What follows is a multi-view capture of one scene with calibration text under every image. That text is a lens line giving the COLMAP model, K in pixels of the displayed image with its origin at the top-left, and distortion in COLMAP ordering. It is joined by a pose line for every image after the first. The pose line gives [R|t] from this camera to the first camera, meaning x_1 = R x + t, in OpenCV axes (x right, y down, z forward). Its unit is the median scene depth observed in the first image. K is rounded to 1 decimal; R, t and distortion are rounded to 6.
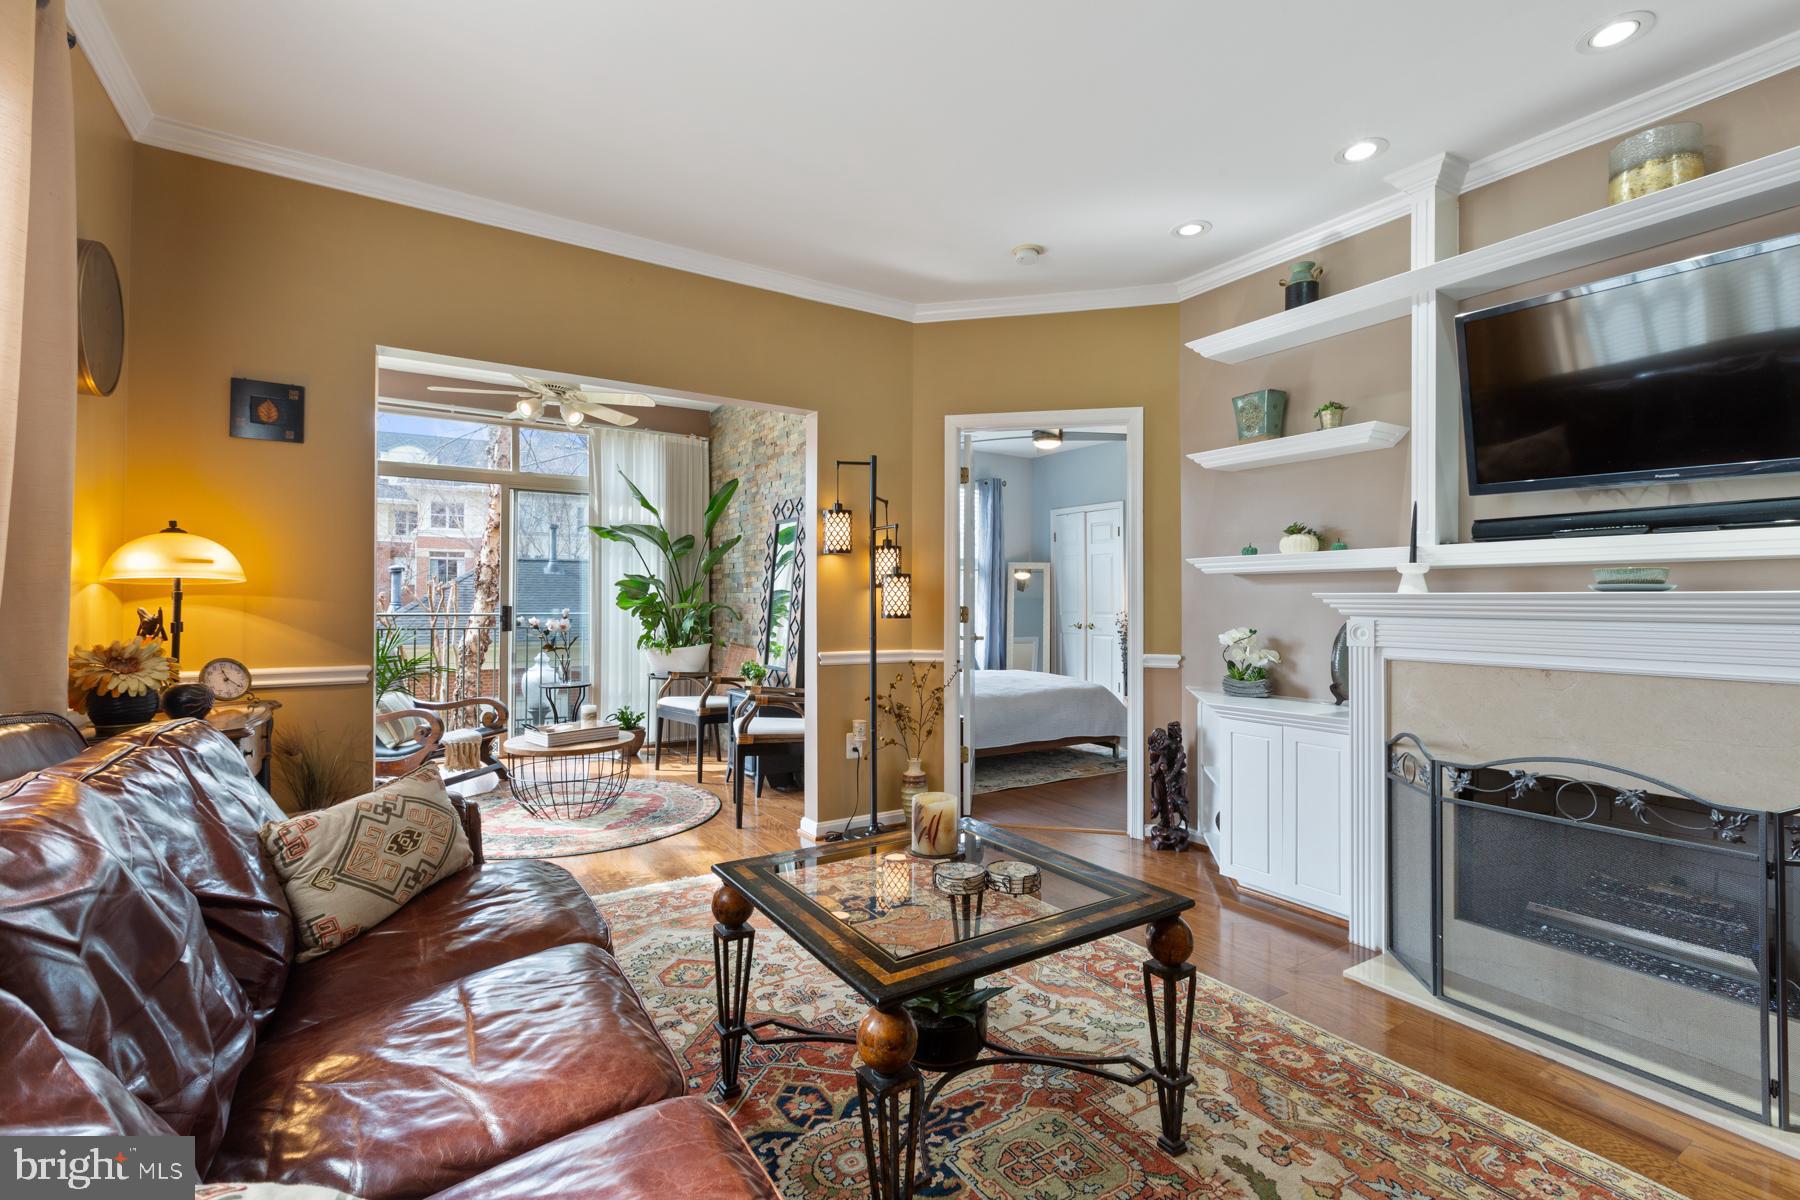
lens RADIAL K [[799.9, 0, 898.7], [0, 799.9, 595.1], [0, 0, 1]] dist [-0.000628, -0.000597]
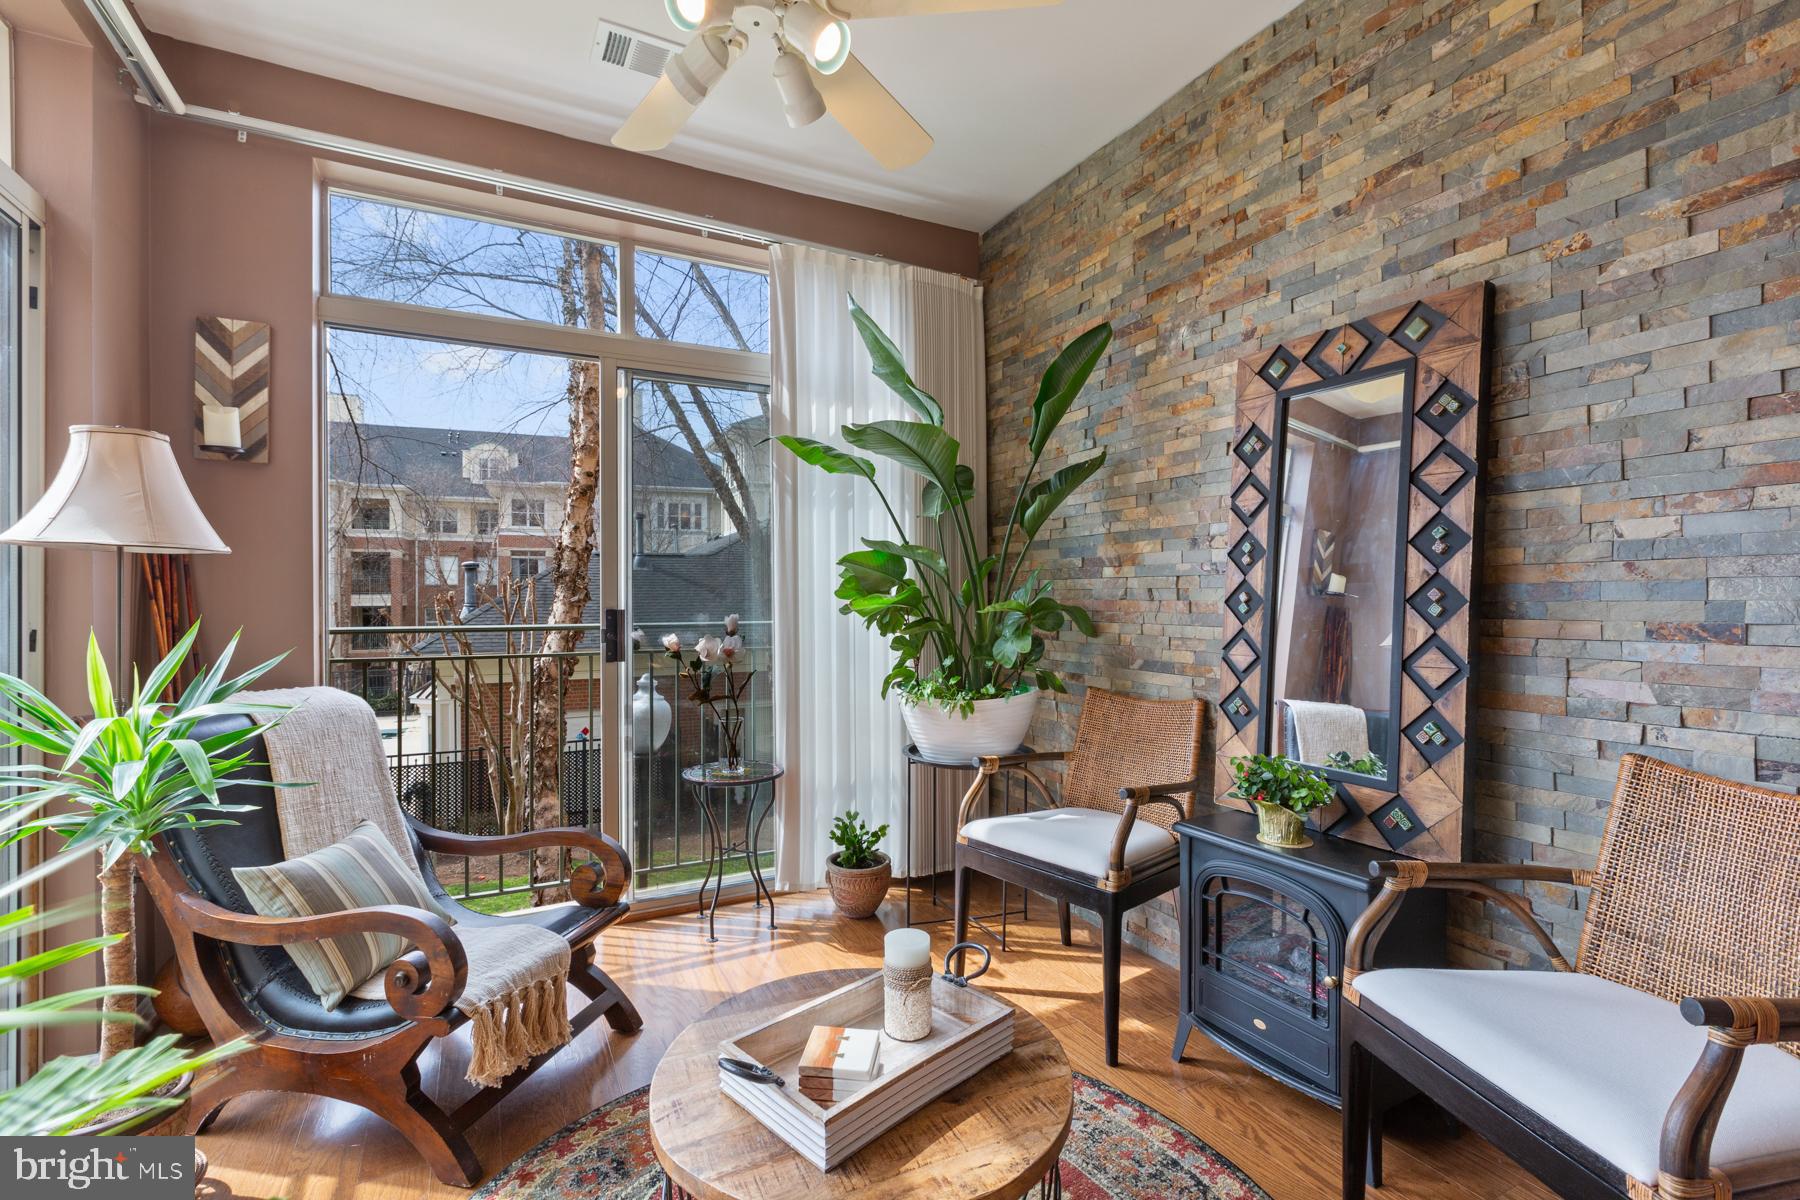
lens RADIAL K [[802.8, 0, 897.6], [0, 802.8, 600.2], [0, 0, 1]] dist [-0.000157, 0.000134]
pose [[0.996263, -0.008155, -0.085991, -0.396626], [0.008978, 0.999917, 0.009199, 0.006748], [0.085909, -0.009936, 0.996253, 0.758856]]
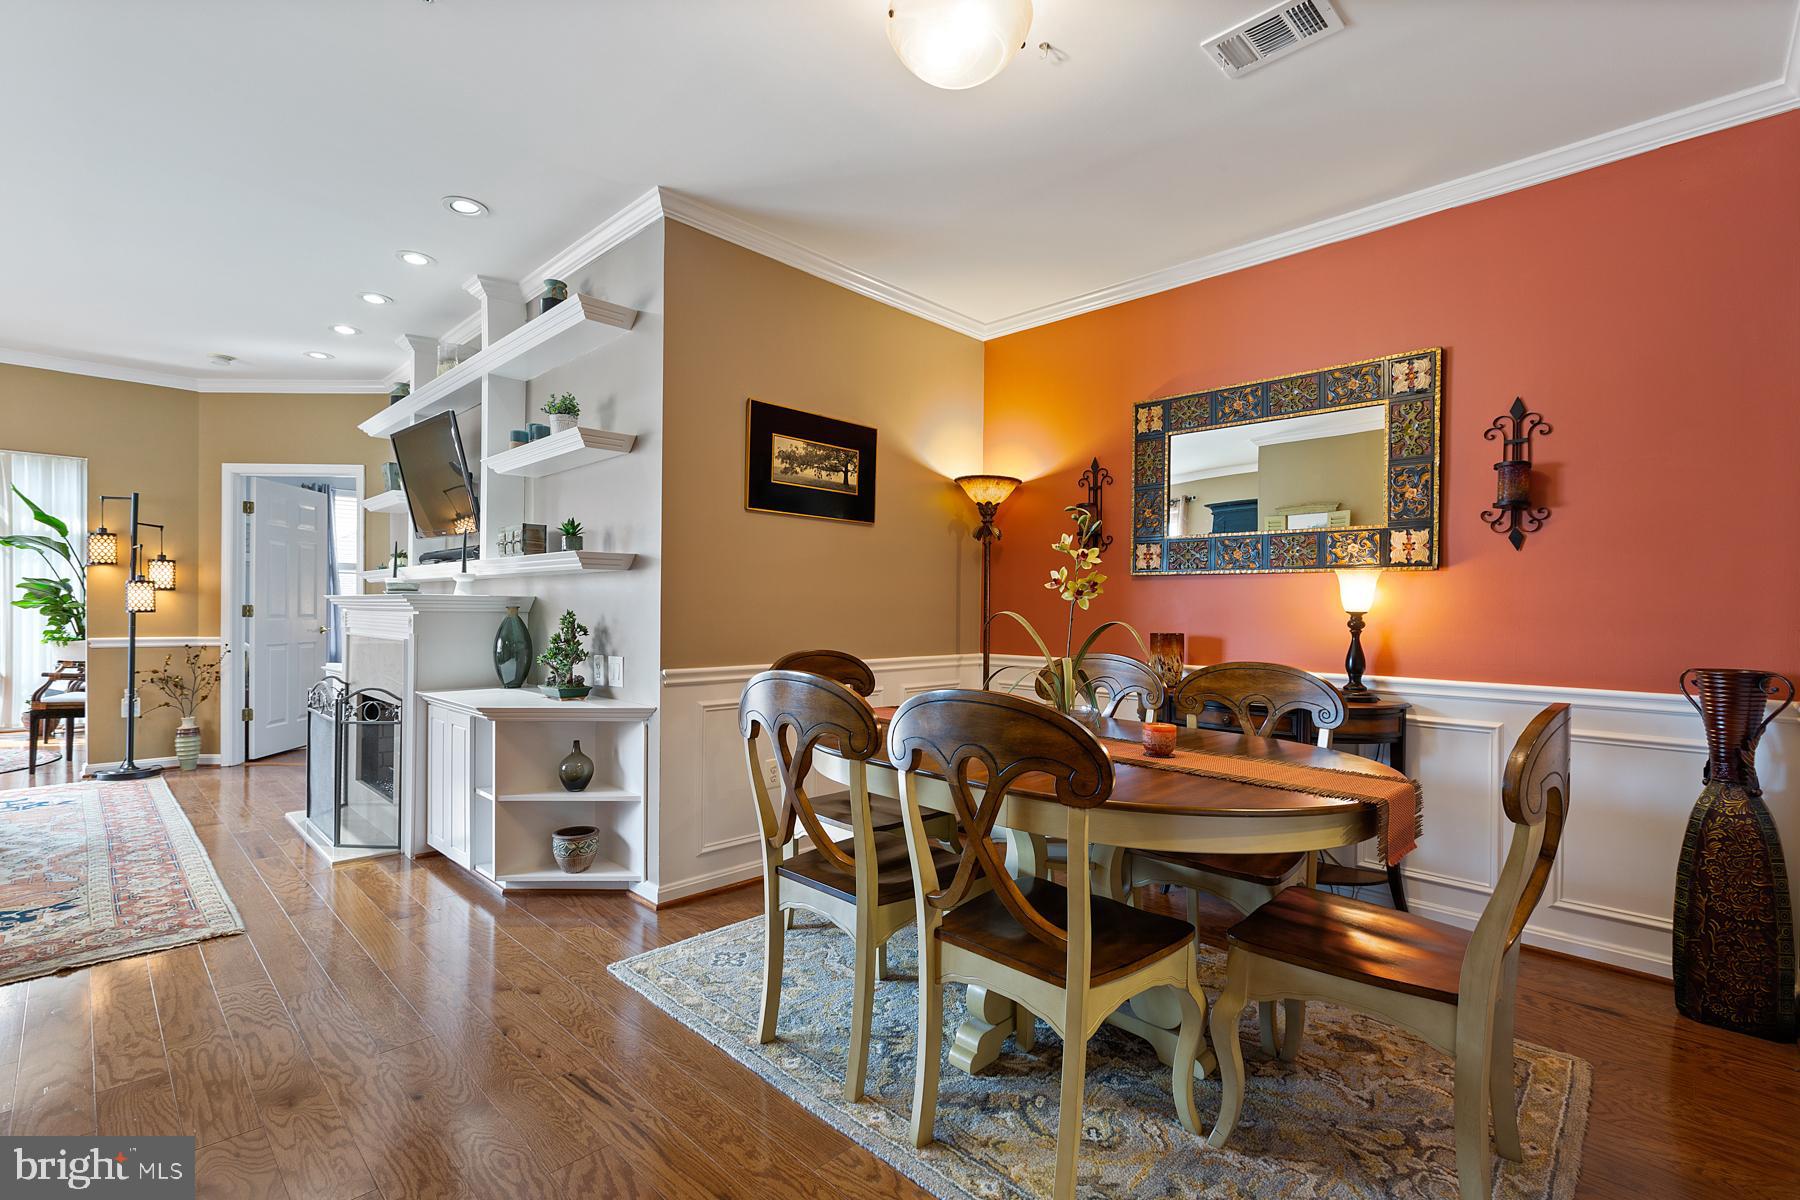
lens RADIAL K [[810.7, 0, 903.9], [0, 810.7, 607.9], [0, 0, 1]] dist [-0.002020, -0.000322]
pose [[0.973143, 0.001959, 0.230194, 0.883378], [-0.004191, 0.999949, 0.009207, 0.001896], [-0.230164, -0.009924, 0.973101, -0.610836]]
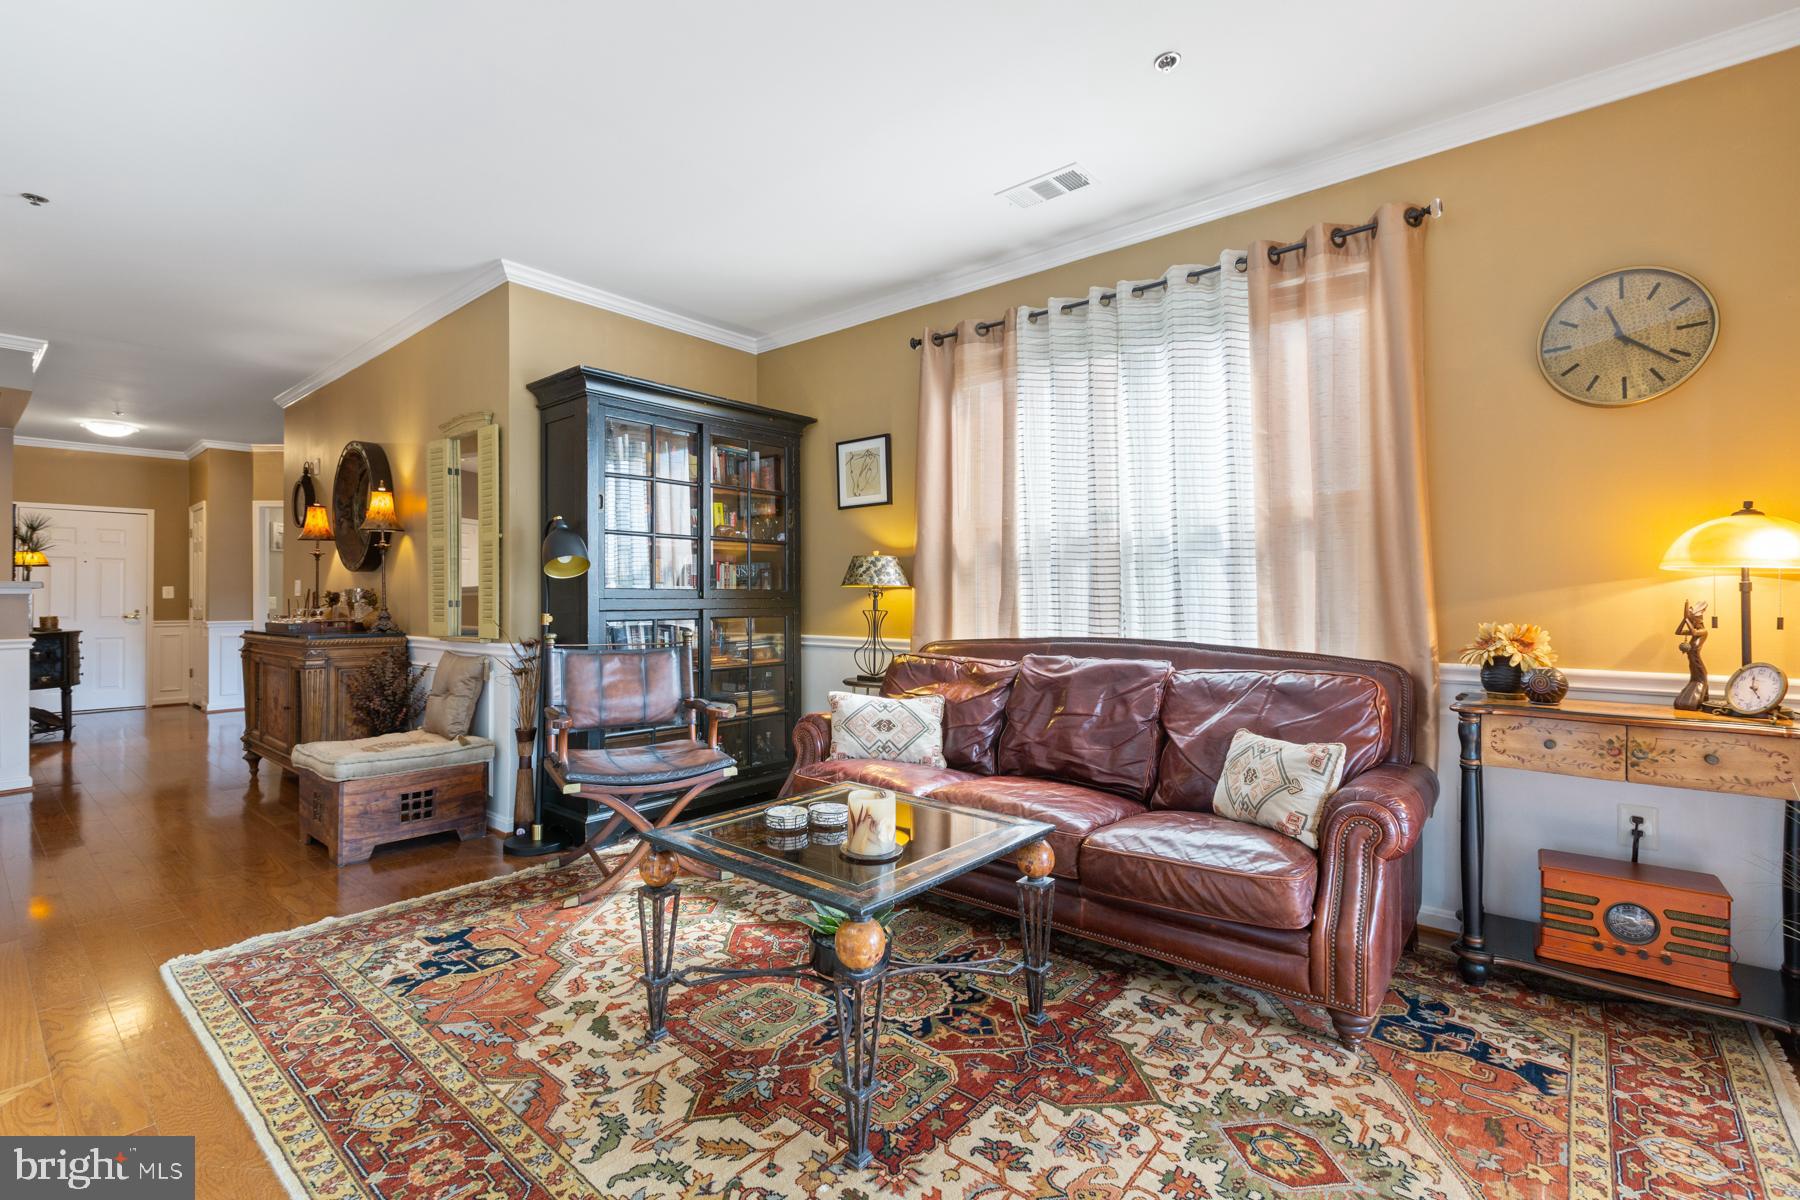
lens RADIAL K [[799.9, 0, 898.7], [0, 799.9, 595.1], [0, 0, 1]] dist [-0.000628, -0.000597]
pose [[-0.953666, -0.004875, -0.300828, 0.146860], [-0.001486, 0.999933, -0.011492, 0.012415], [0.300863, -0.010513, -0.953609, 0.931430]]
